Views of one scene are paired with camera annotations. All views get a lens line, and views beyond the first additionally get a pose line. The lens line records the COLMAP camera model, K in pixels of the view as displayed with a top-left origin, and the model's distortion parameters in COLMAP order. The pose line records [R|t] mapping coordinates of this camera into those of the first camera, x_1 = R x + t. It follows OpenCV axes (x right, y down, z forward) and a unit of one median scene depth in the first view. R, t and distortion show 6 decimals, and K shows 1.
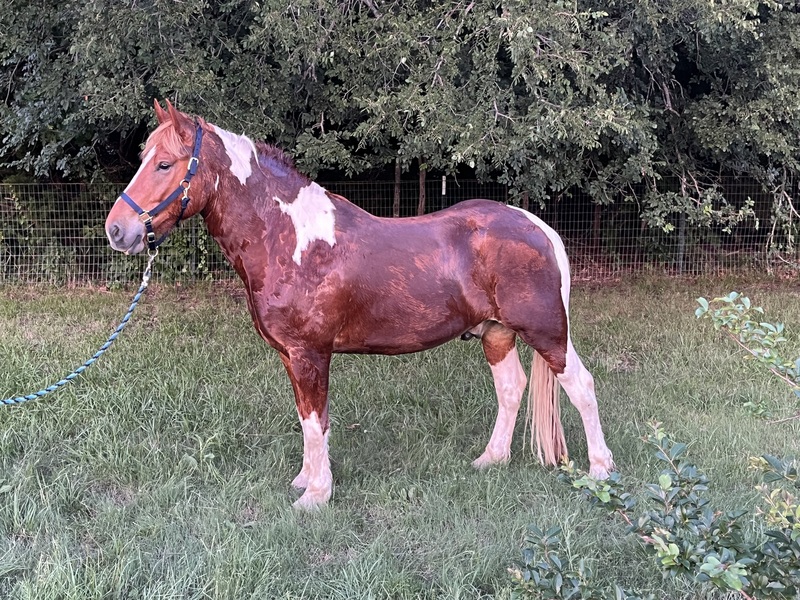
lens RADIAL K [[1164.0, 0, 400.0], [0, 1164.0, 300.0], [0, 0, 1]] dist [0.155936, -0.126499]
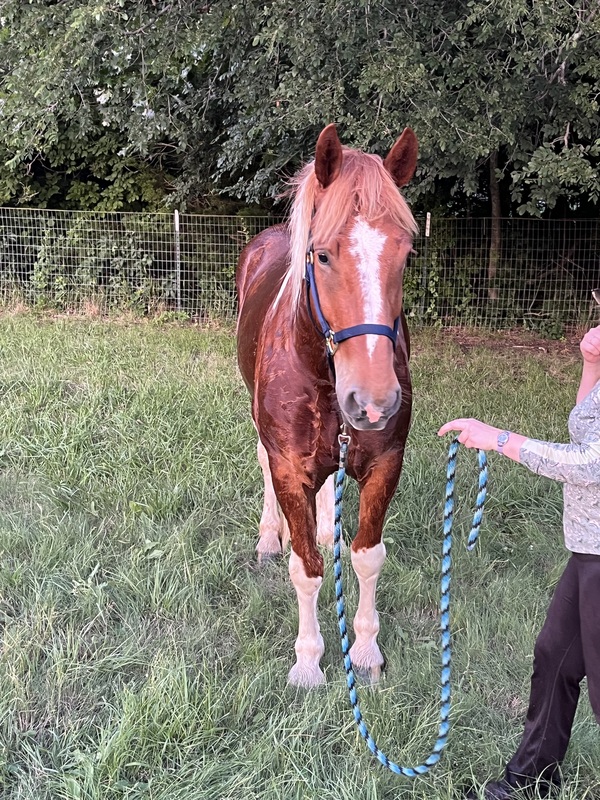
lens RADIAL K [[1164.0, 0, 300.0], [0, 1164.0, 400.0], [0, 0, 1]] dist [0.155936, -0.126499]
pose [[0.952597, 0.067659, -0.296618, 0.010038], [-0.054044, 0.997084, 0.053873, -0.004252], [0.299398, -0.035289, 0.953476, 0.143412]]
